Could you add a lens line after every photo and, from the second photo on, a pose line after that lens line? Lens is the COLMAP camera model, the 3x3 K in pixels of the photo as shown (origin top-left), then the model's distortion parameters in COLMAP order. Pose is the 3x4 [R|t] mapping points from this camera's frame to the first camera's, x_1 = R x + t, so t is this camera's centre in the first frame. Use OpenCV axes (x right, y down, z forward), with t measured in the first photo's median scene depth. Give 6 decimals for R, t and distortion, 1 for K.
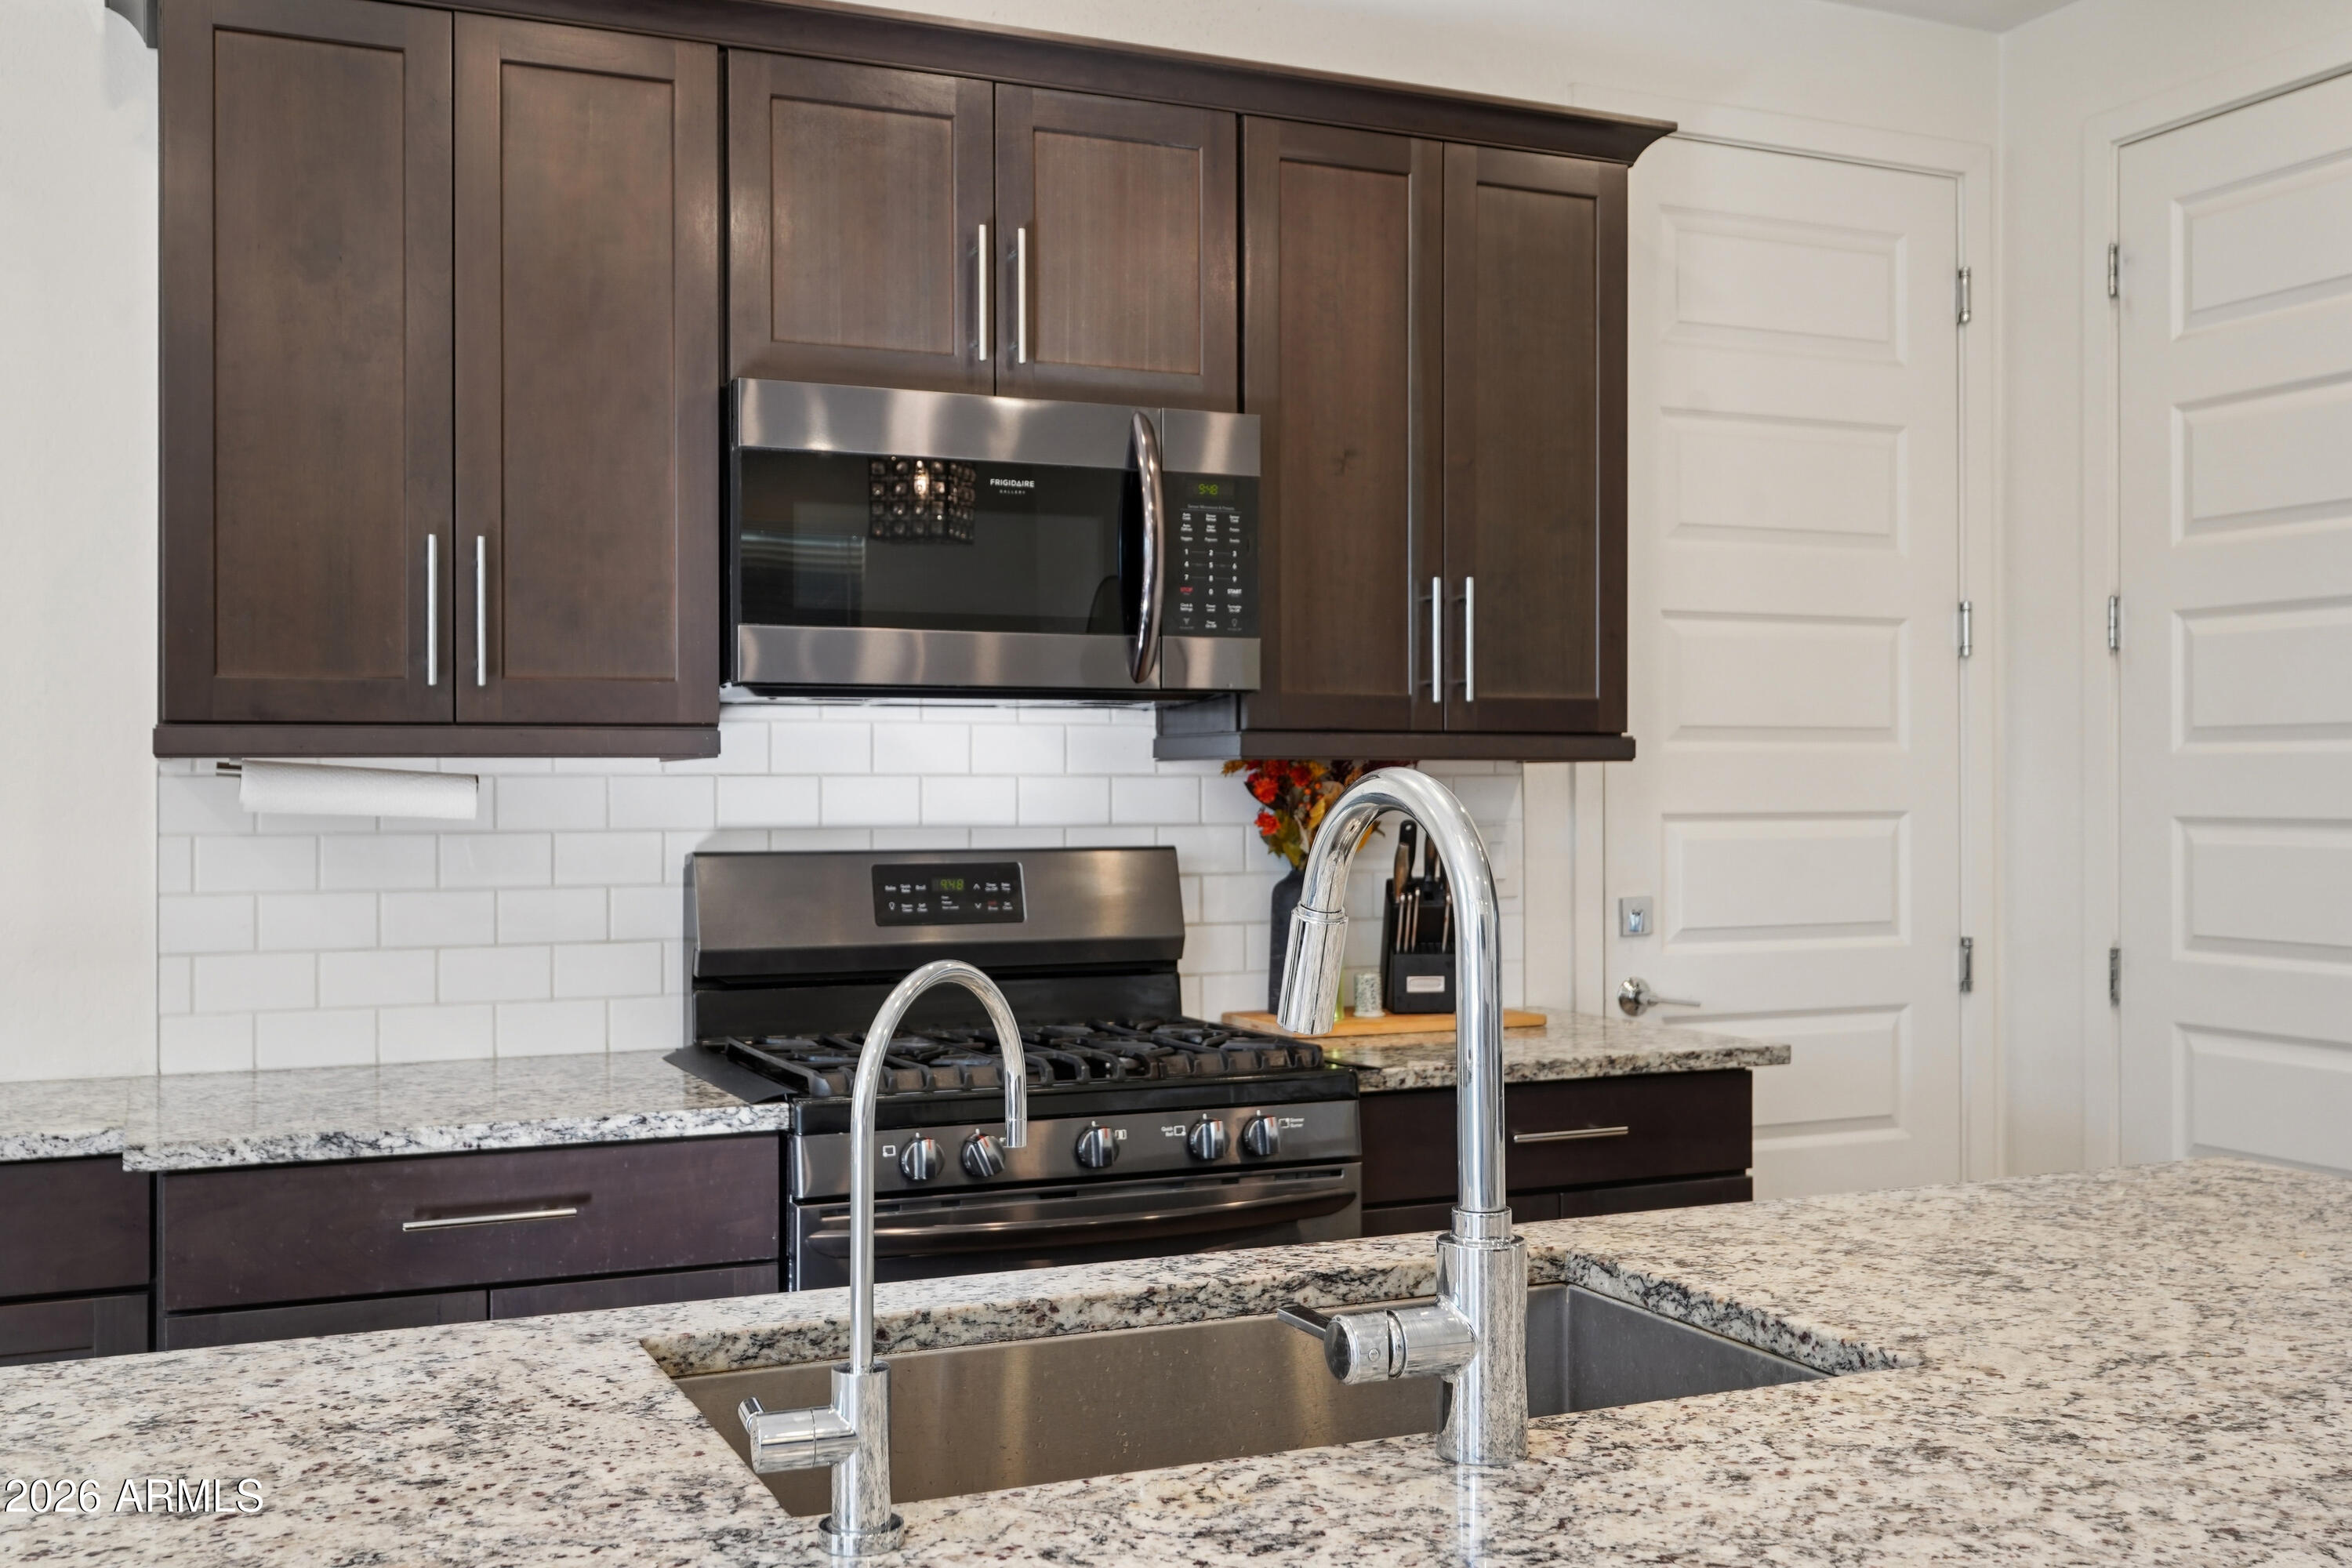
lens RADIAL K [[2266.7, 0, 1169.5], [0, 2266.7, 783.4], [0, 0, 1]] dist [-0.012032, 0.000000]
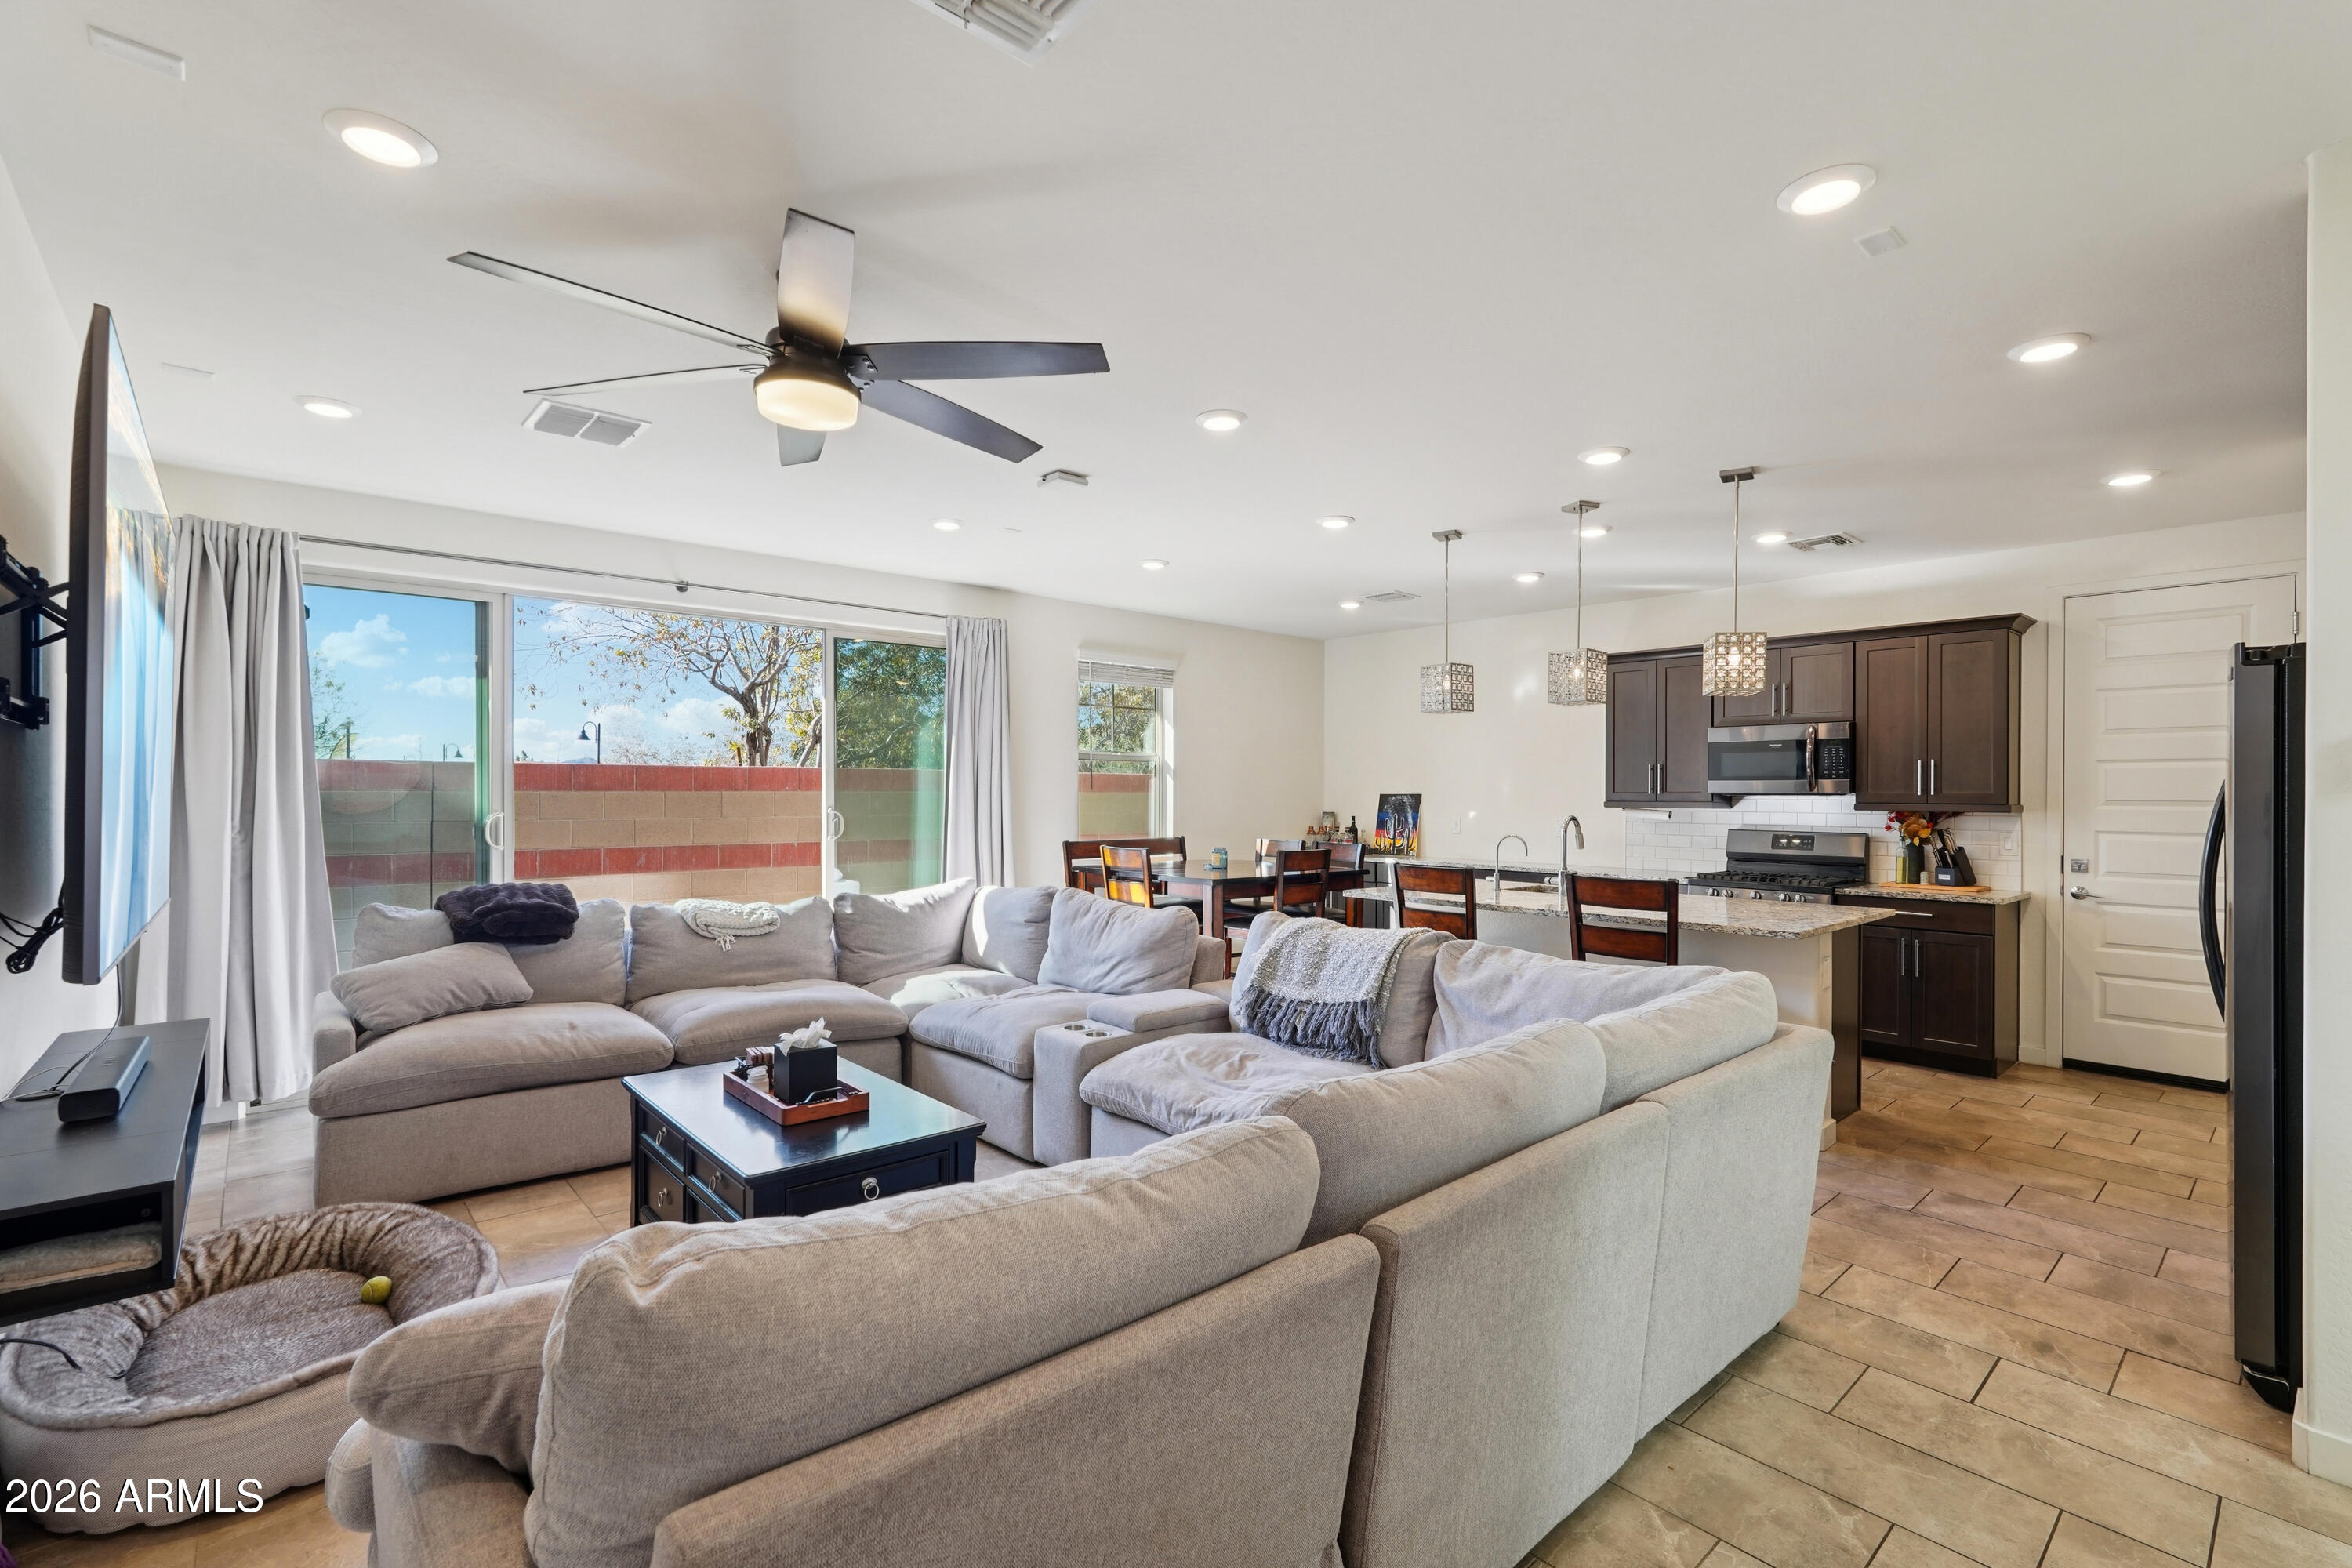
lens RADIAL K [[1054.1, 0, 1163.5], [0, 1054.1, 792.3], [0, 0, 1]] dist [-0.001523, 0.000115]
pose [[0.297698, 0.003369, -0.954654, 1.332103], [-0.009097, 0.999958, 0.000692, -0.030102], [0.954617, 0.008479, 0.297717, -0.617100]]
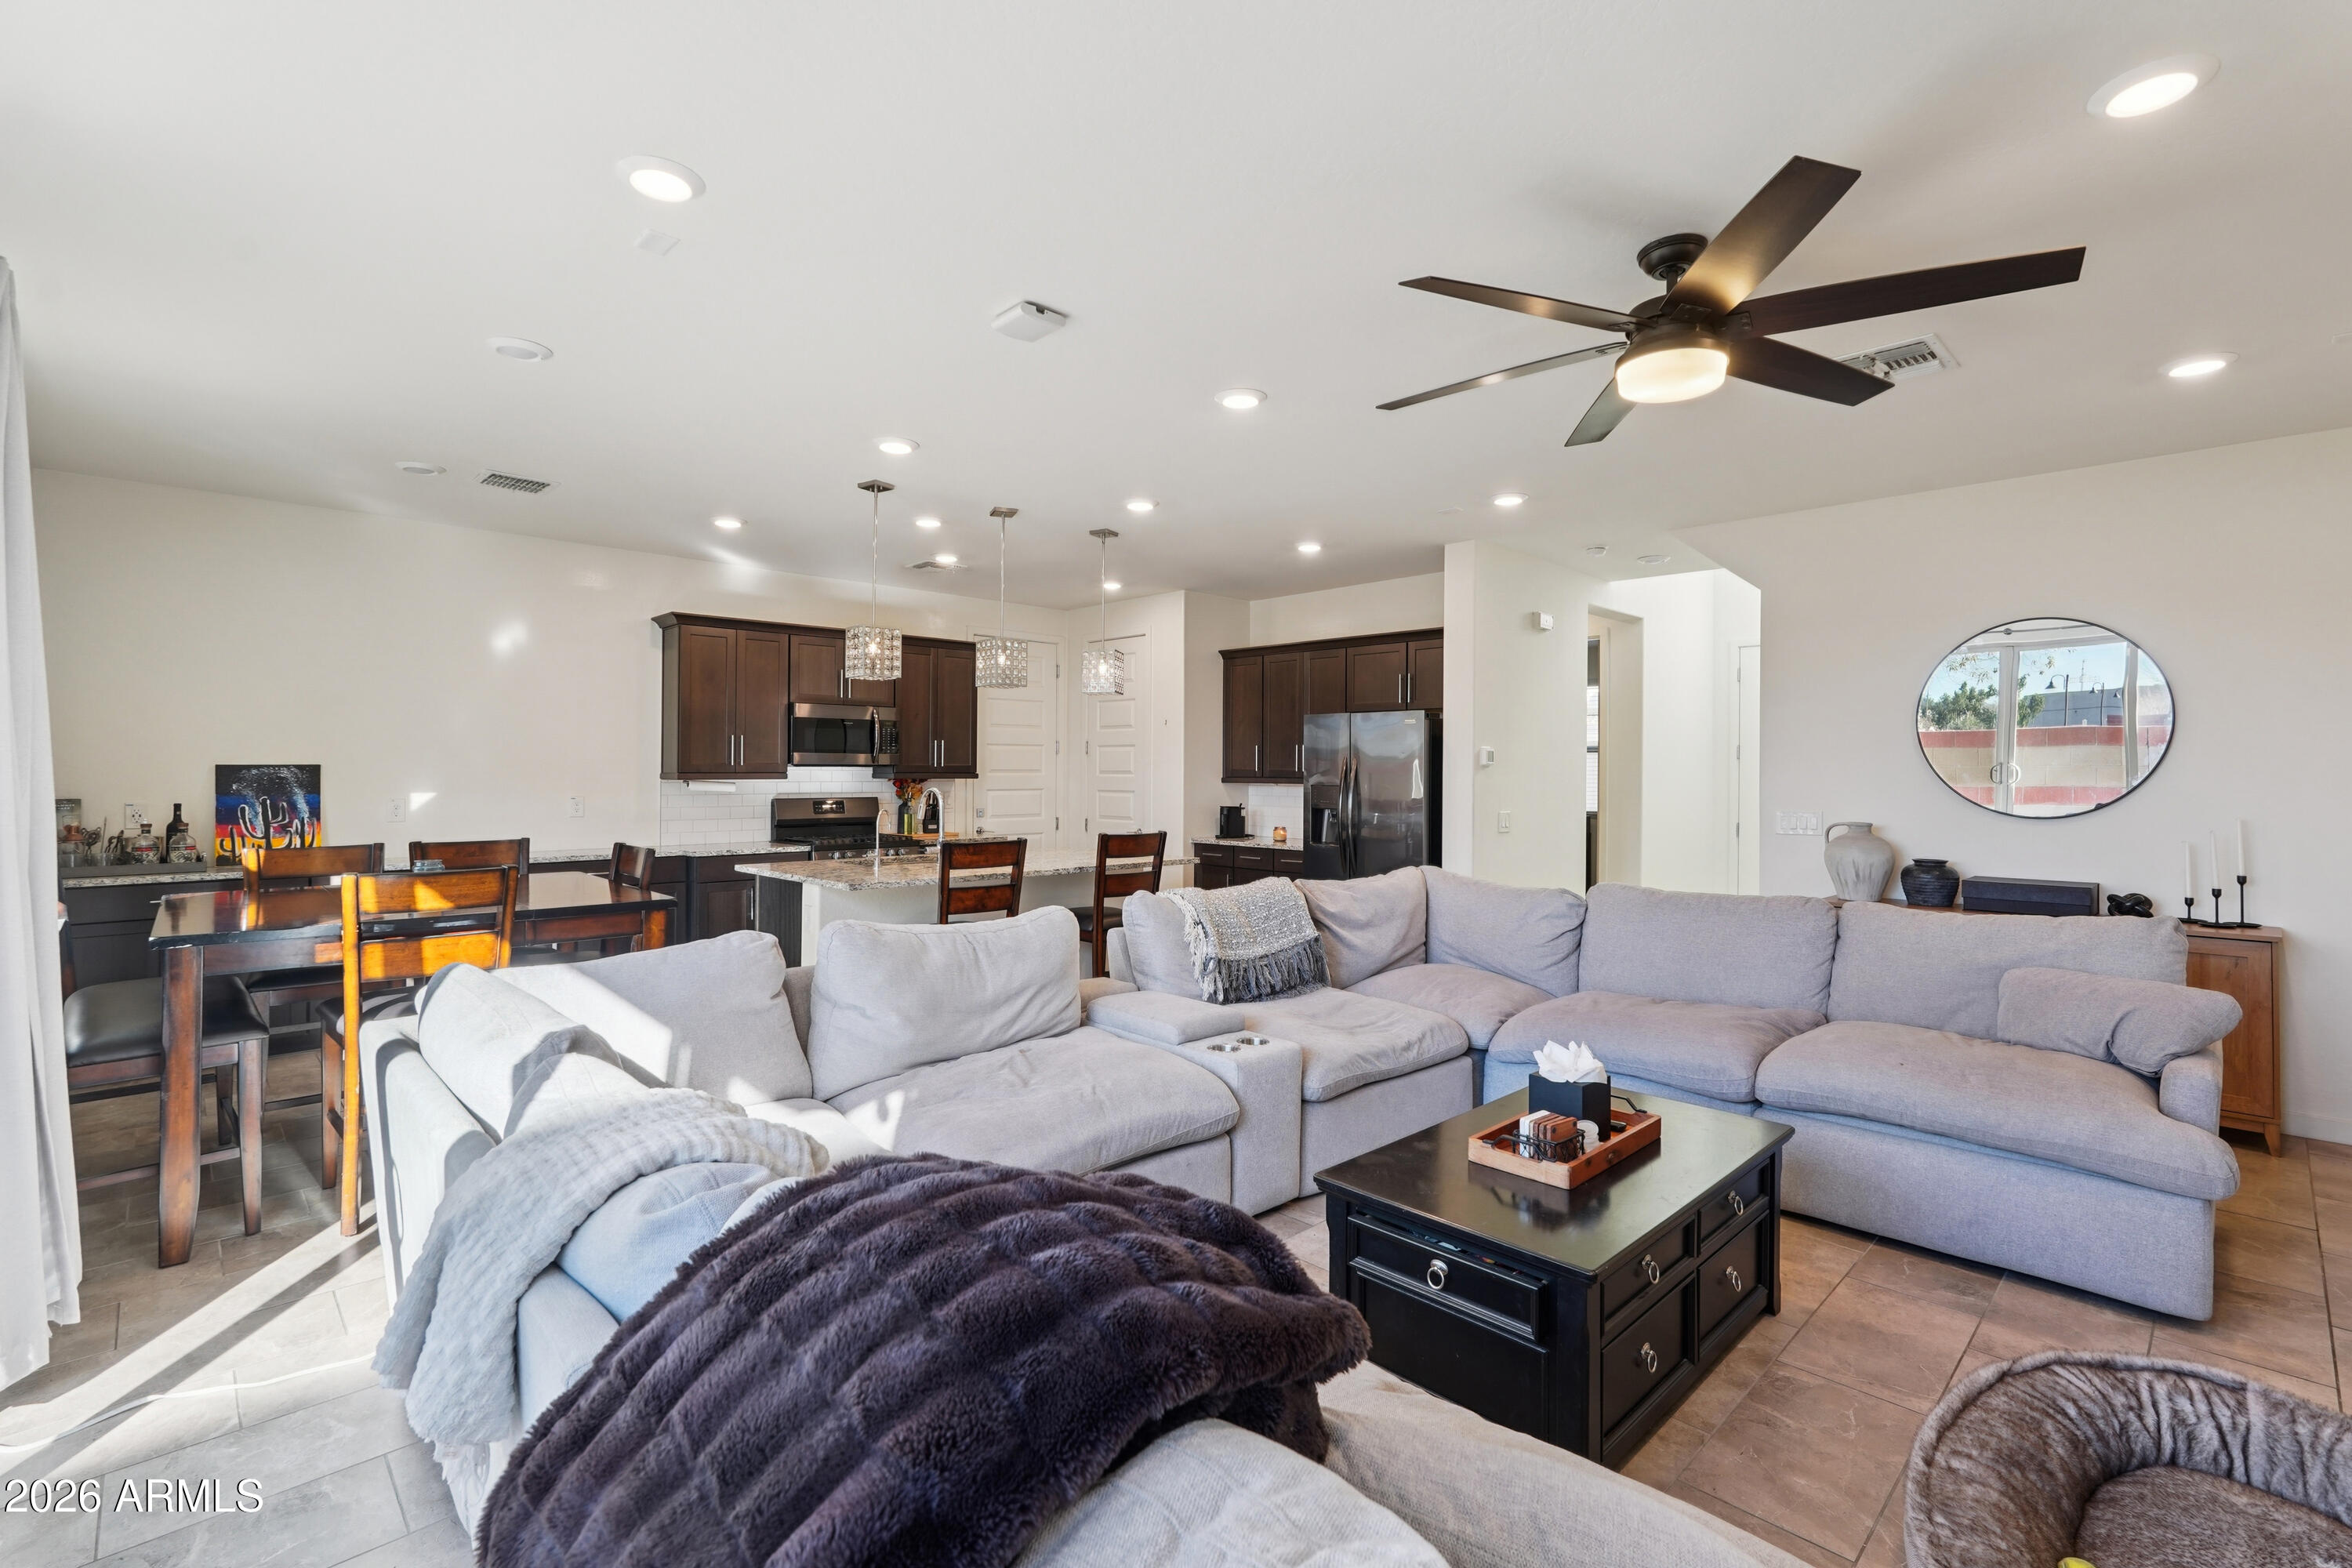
lens RADIAL K [[1054.1, 0, 1170.3], [0, 1054.1, 768.3], [0, 0, 1]] dist [-0.001523, 0.000115]
pose [[0.942425, 0.006419, 0.334357, -0.155909], [-0.005506, 0.999978, -0.003679, -0.026341], [-0.334373, 0.001626, 0.942439, -1.237037]]
